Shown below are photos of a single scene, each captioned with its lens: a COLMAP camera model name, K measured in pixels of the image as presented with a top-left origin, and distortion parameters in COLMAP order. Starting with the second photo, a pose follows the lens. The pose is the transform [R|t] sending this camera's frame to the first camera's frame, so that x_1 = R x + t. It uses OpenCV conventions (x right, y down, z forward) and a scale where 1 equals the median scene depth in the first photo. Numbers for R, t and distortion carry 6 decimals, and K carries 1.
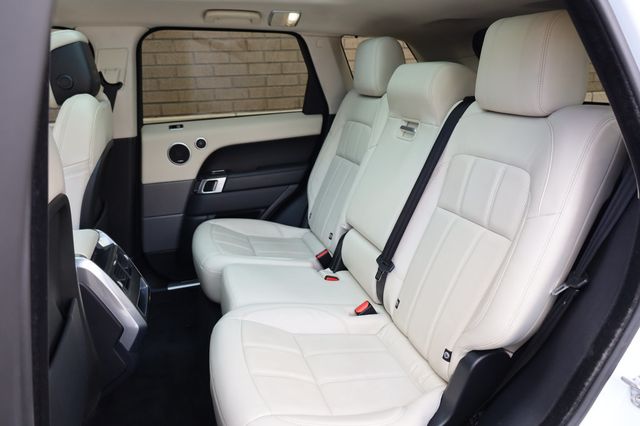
lens RADIAL K [[442.4, 0, 320.0], [0, 442.4, 213.0], [0, 0, 1]] dist [-0.004033, -0.004107]
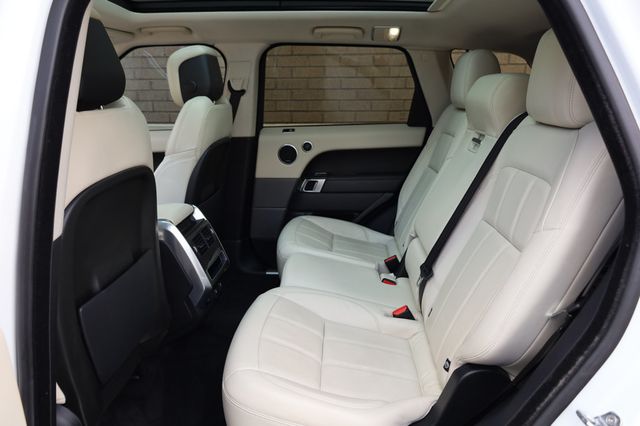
lens RADIAL K [[442.4, 0, 320.0], [0, 442.4, 213.0], [0, 0, 1]] dist [-0.004033, -0.004107]
pose [[0.929247, 0.118644, -0.349892, 0.188761], [-0.132235, 0.991103, -0.015122, 0.022781], [0.344984, 0.060320, 0.936668, -0.021026]]
